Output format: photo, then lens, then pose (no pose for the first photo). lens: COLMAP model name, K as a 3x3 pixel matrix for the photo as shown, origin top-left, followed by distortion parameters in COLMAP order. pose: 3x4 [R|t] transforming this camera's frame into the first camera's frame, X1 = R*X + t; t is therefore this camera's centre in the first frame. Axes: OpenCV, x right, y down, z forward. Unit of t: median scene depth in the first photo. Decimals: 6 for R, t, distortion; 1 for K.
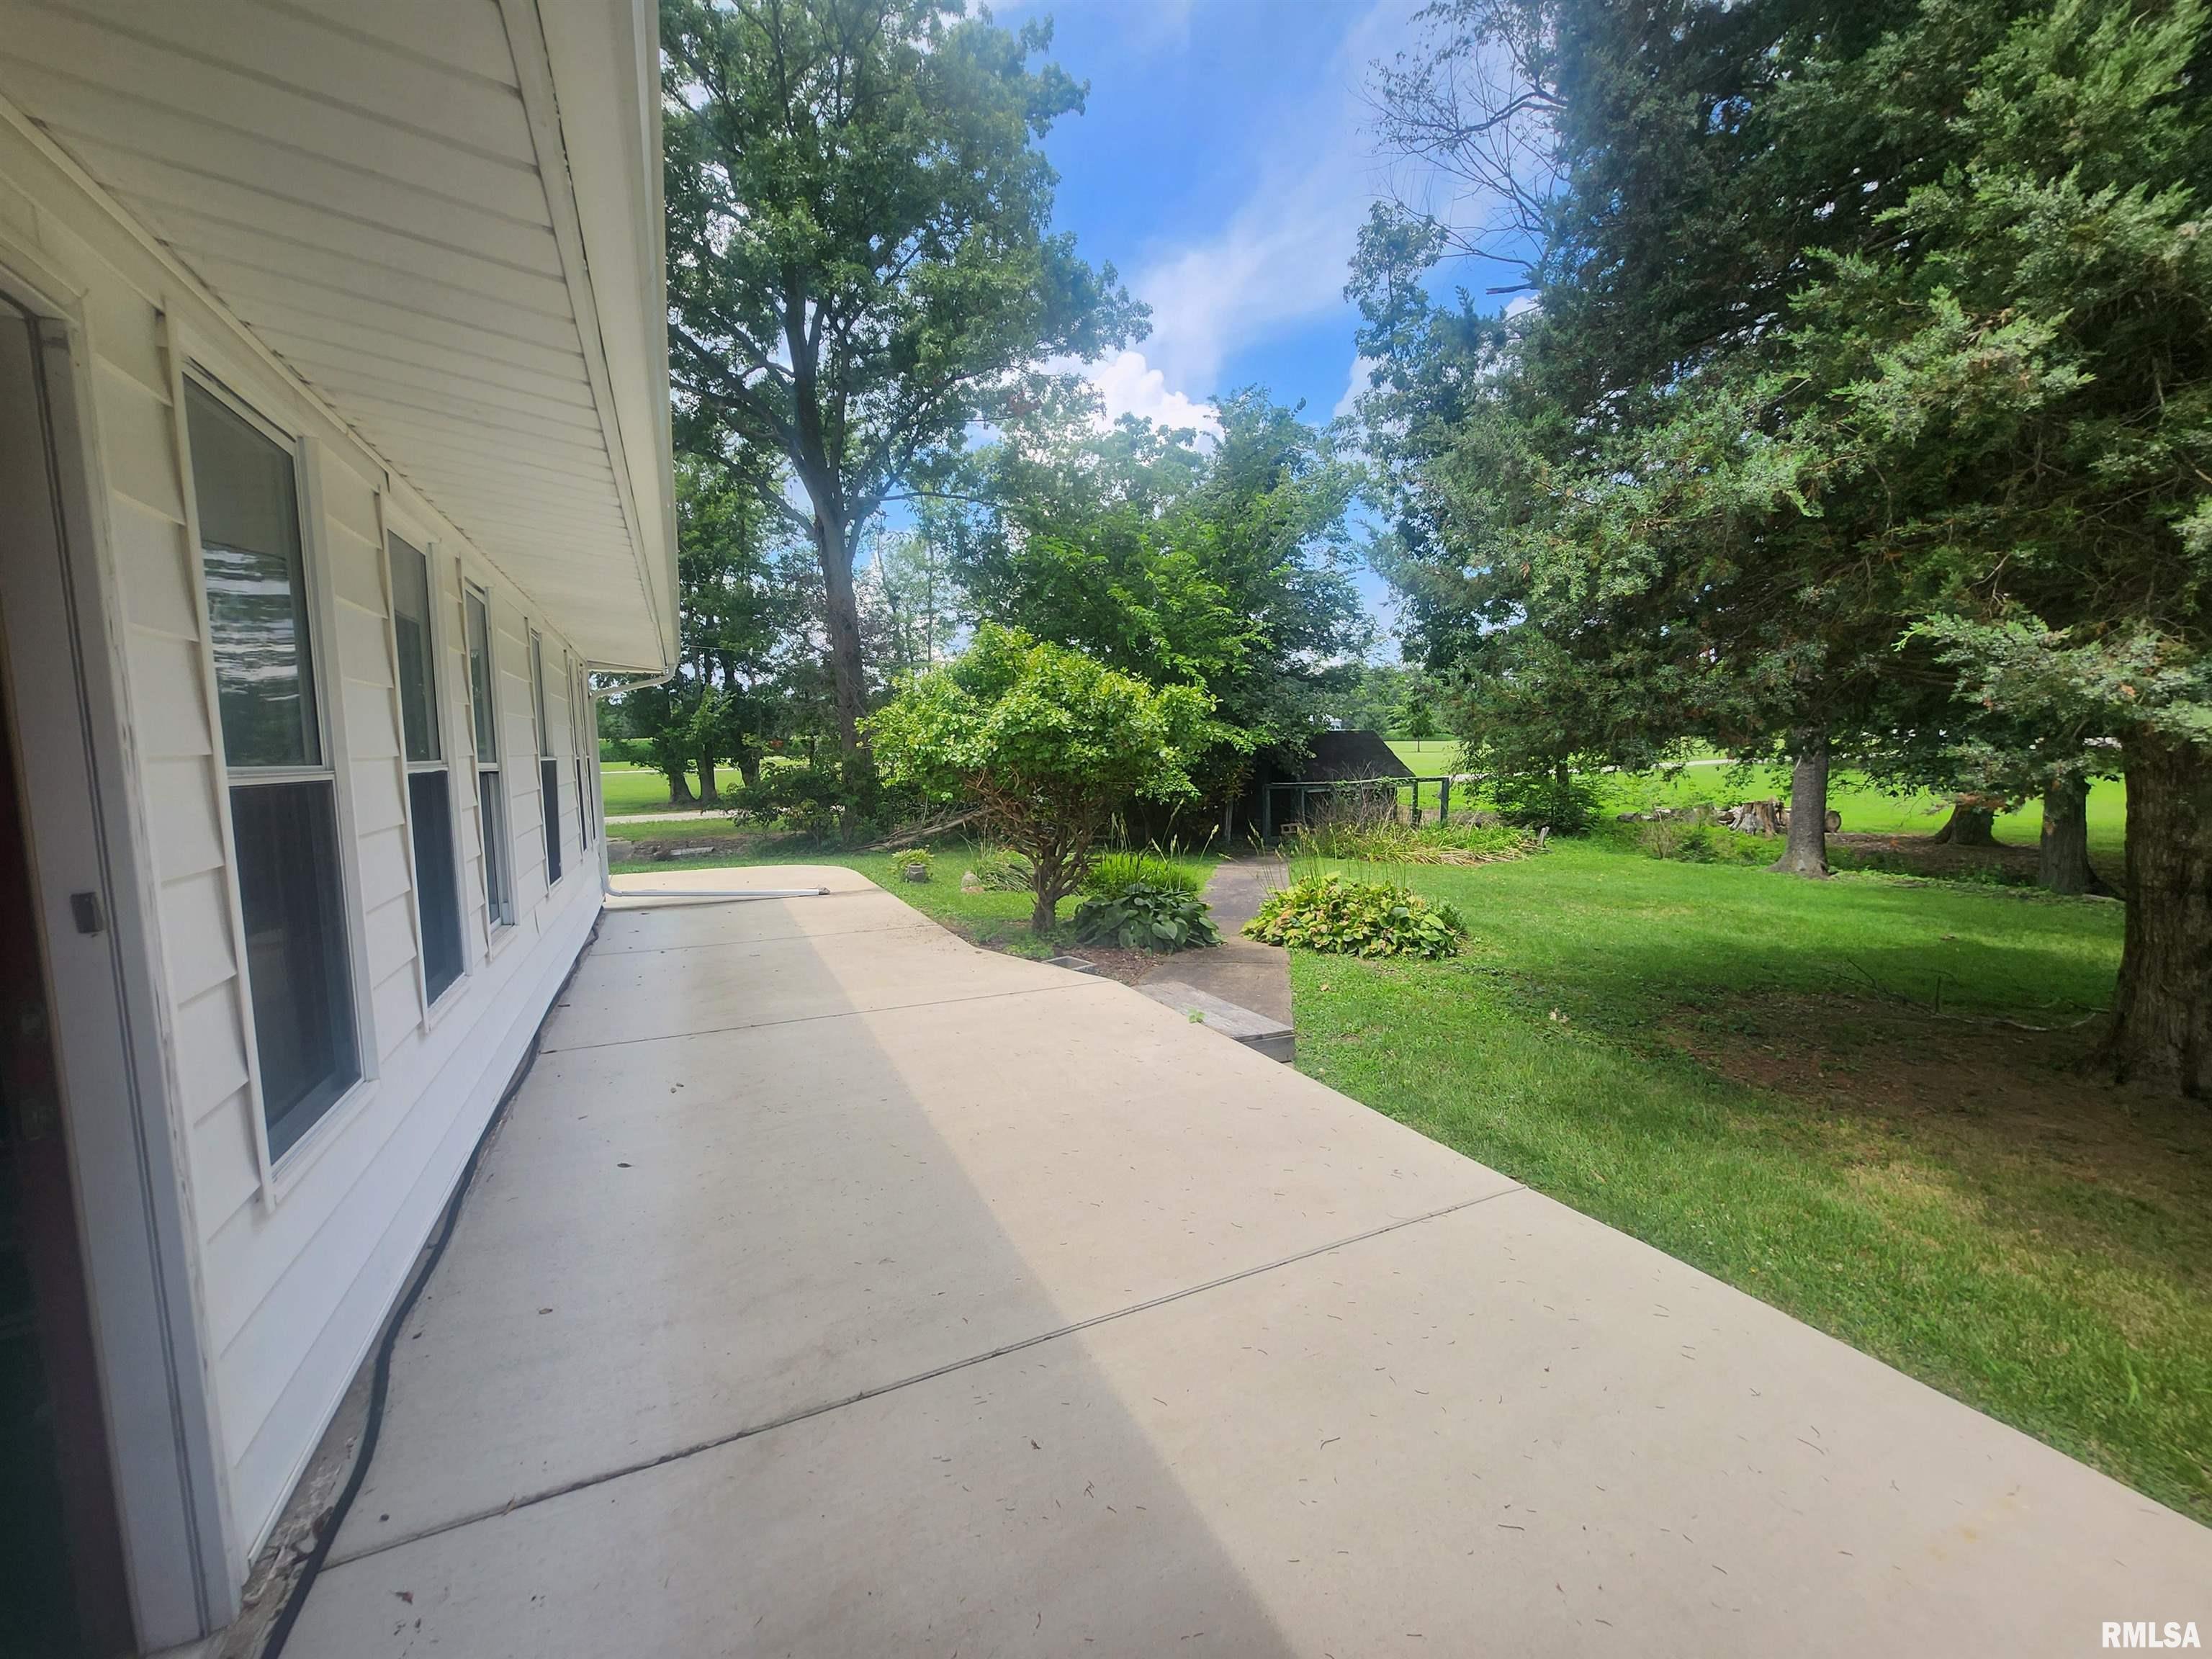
lens RADIAL K [[867.9, 0, 1093.1], [0, 867.9, 821.0], [0, 0, 1]] dist [-0.011776, 0.003740]
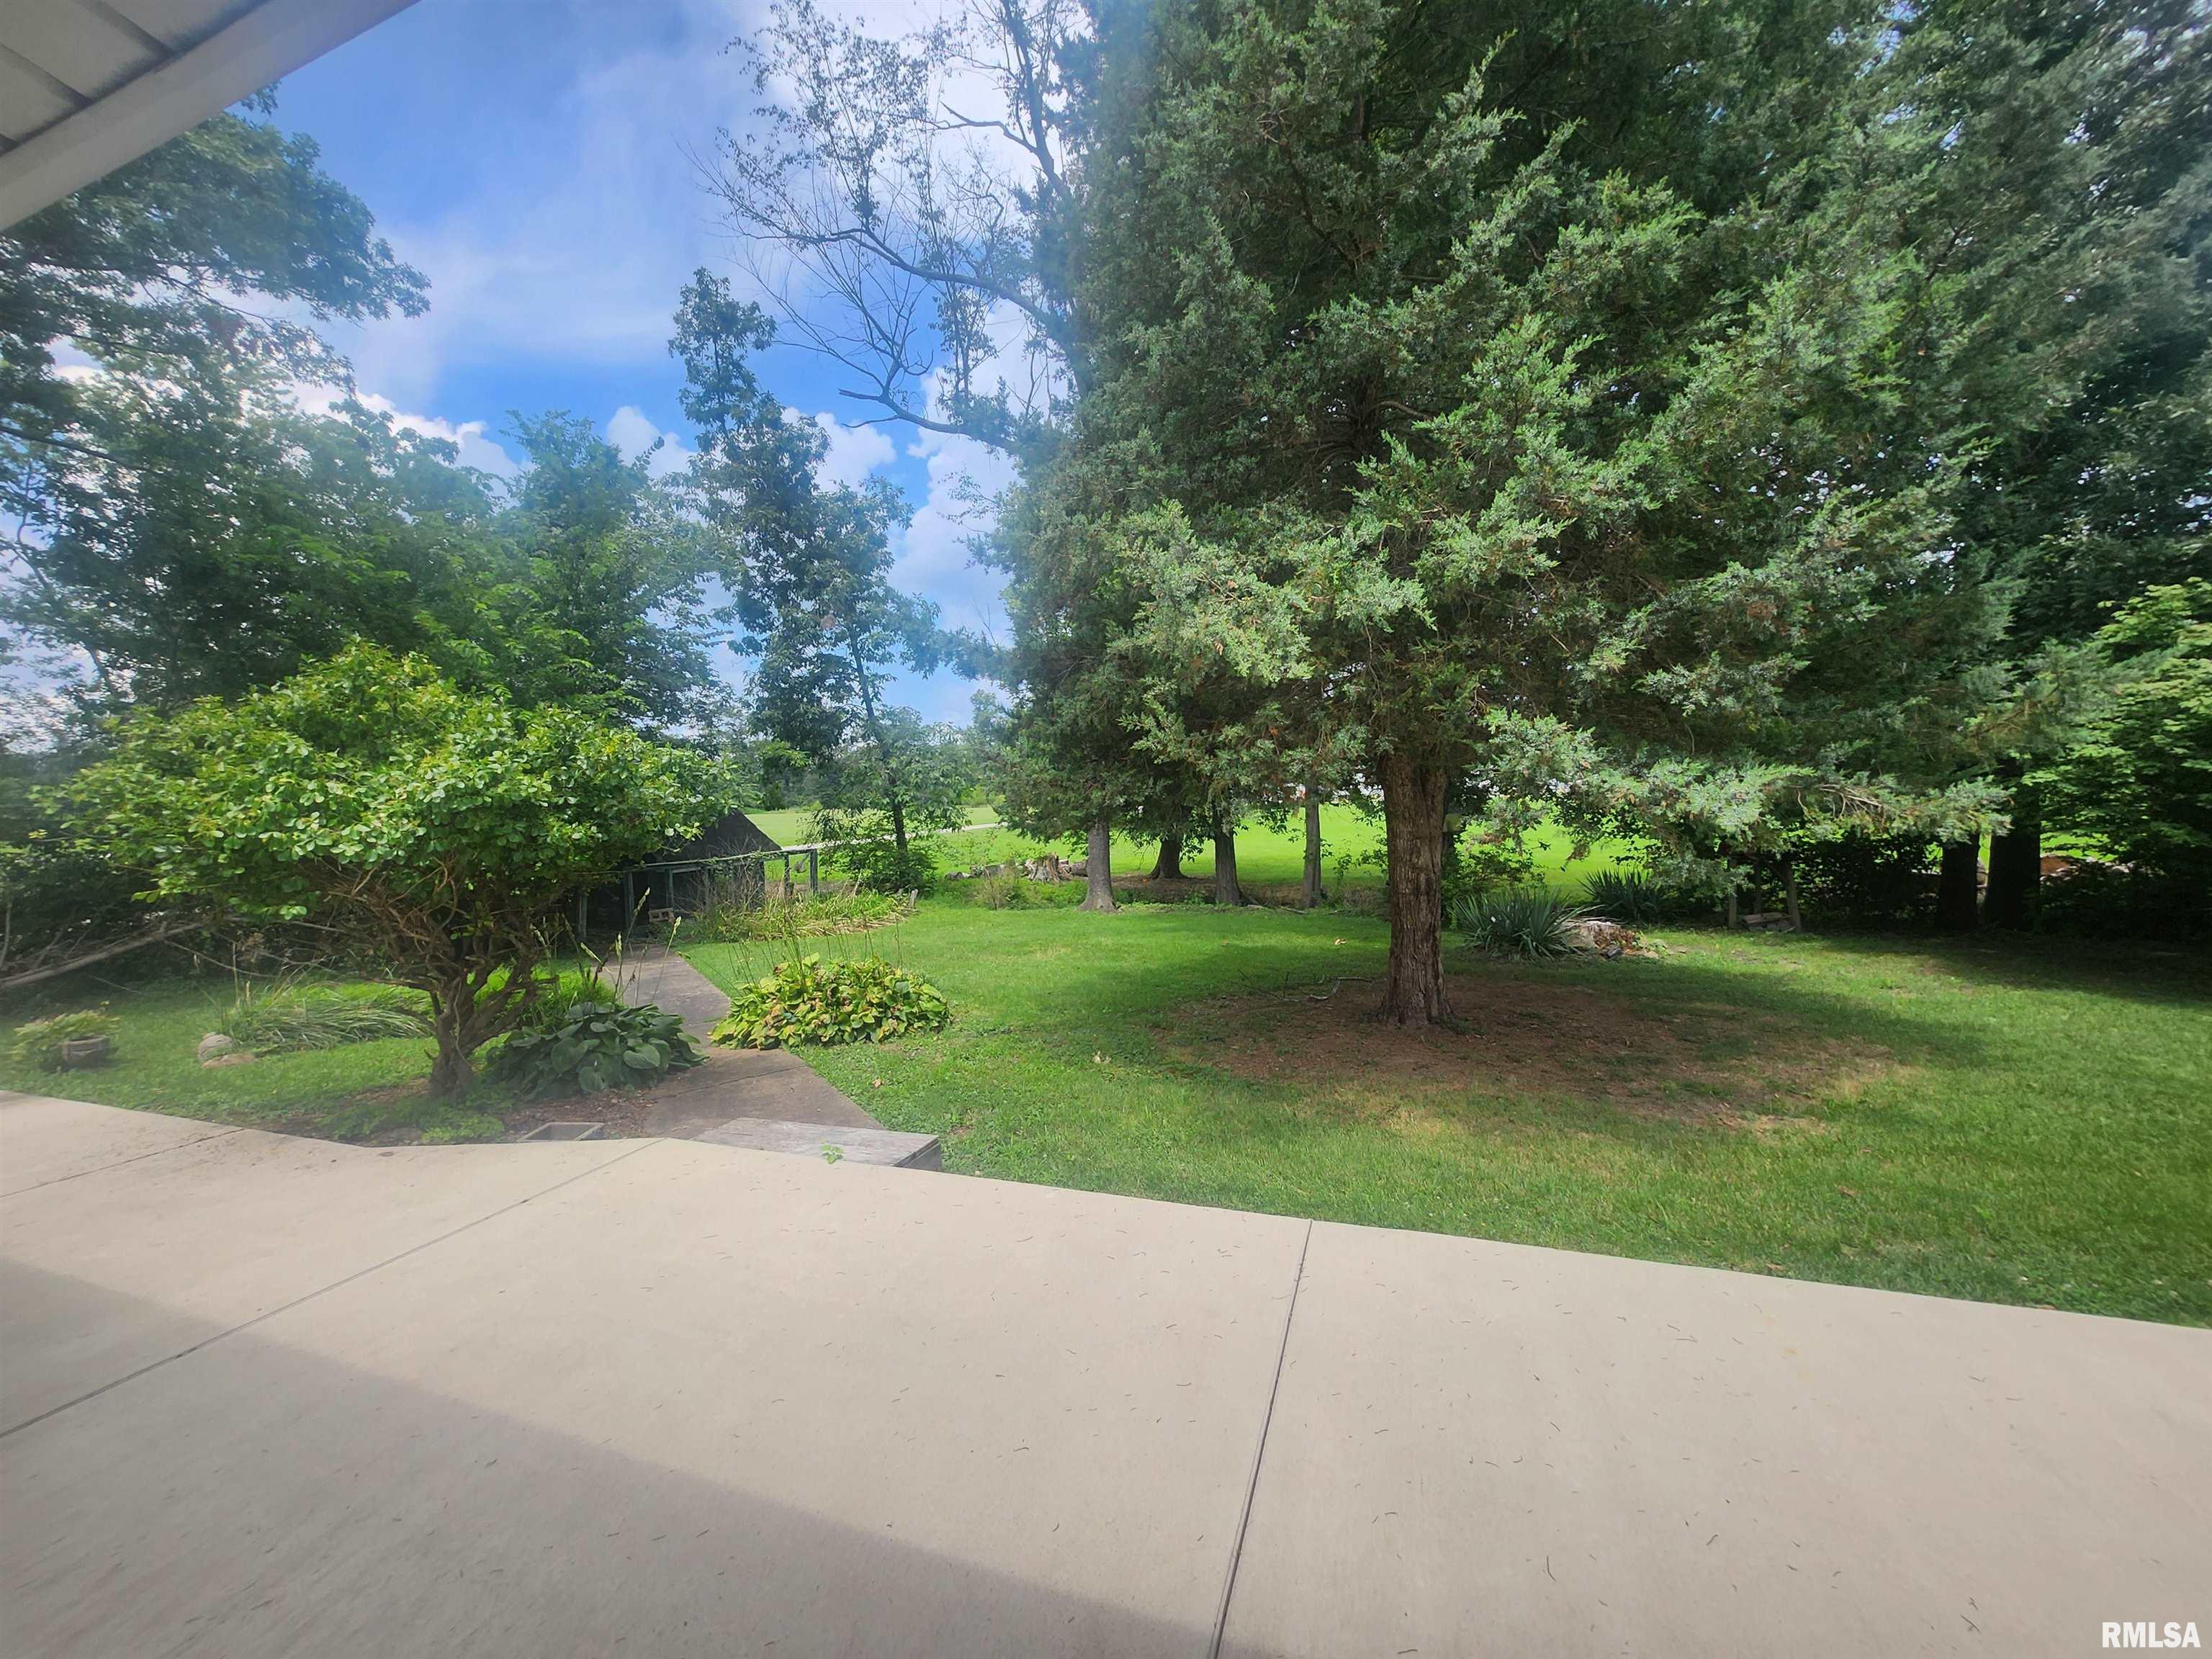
lens RADIAL K [[867.9, 0, 1084.4], [0, 867.9, 827.5], [0, 0, 1]] dist [-0.011776, 0.003740]
pose [[0.722282, -0.030366, 0.690932, -0.081659], [0.083541, 0.995551, -0.043577, -0.006589], [-0.686535, 0.089196, 0.721605, 0.073926]]
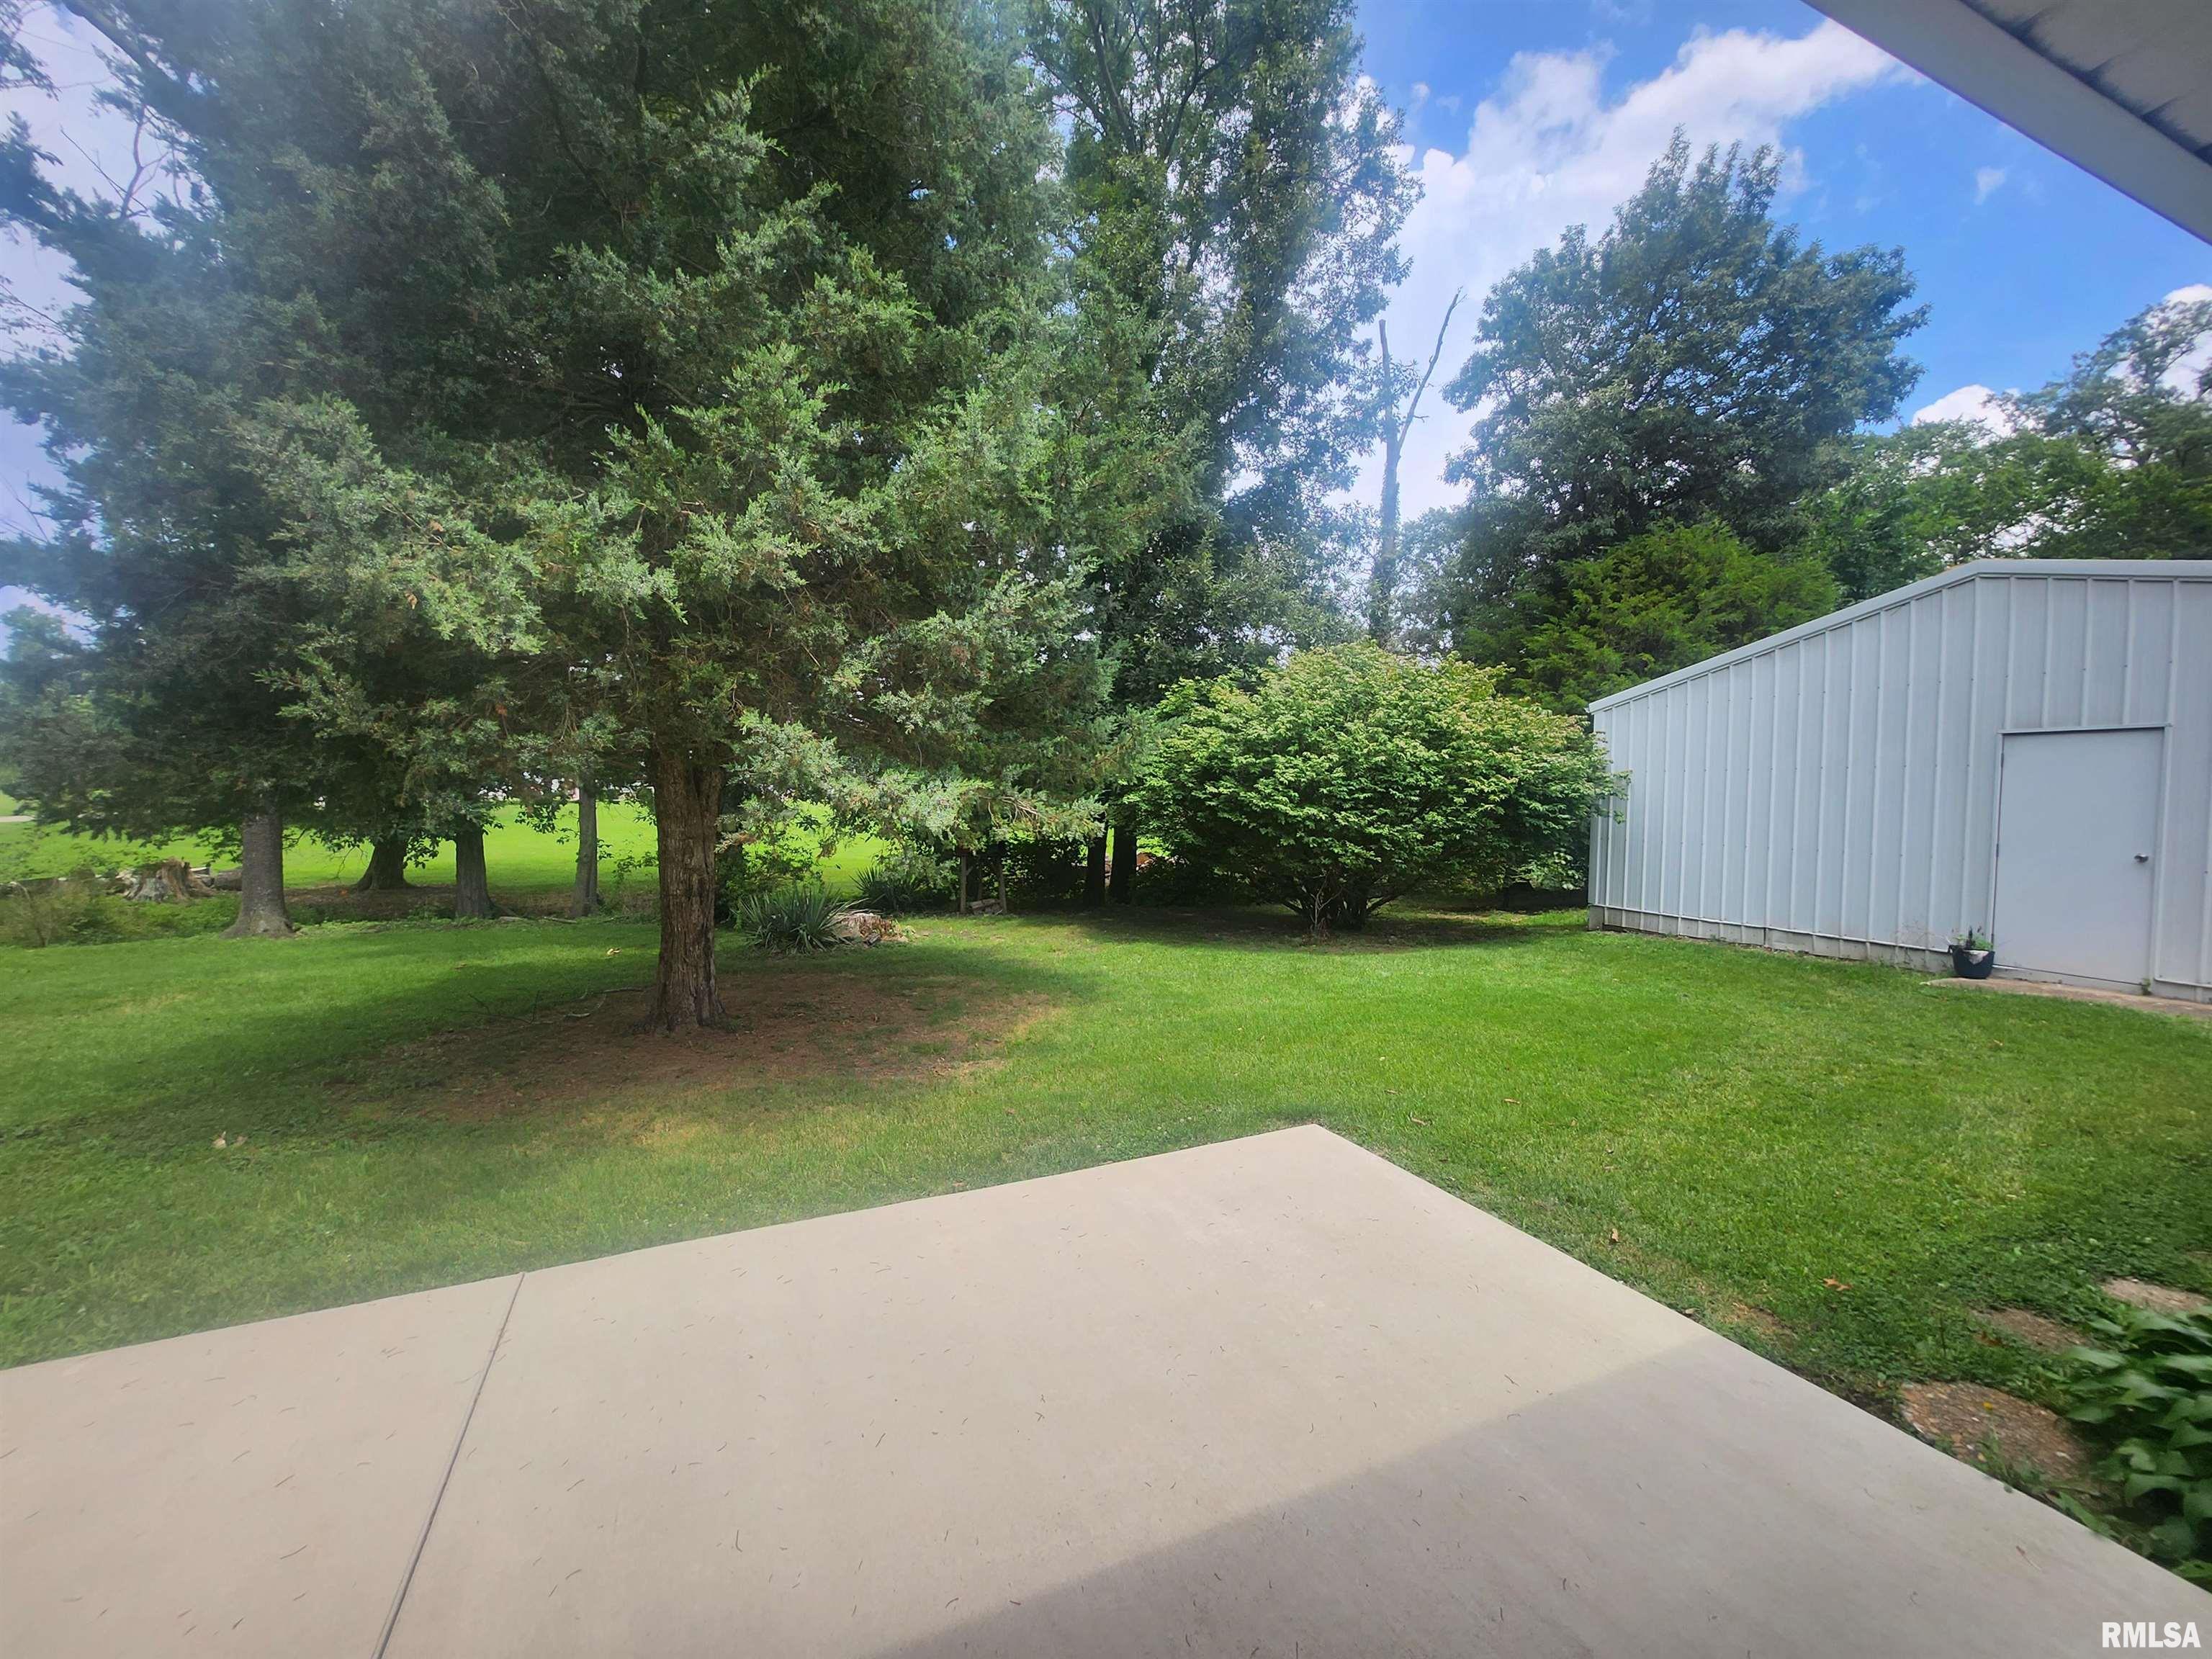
lens RADIAL K [[867.9, 0, 1084.4], [0, 867.9, 824.9], [0, 0, 1]] dist [-0.011776, 0.003740]
pose [[0.037827, -0.020641, 0.999071, -0.075706], [0.078366, 0.996769, 0.017626, -0.004839], [-0.996207, 0.077627, 0.039323, 0.063649]]
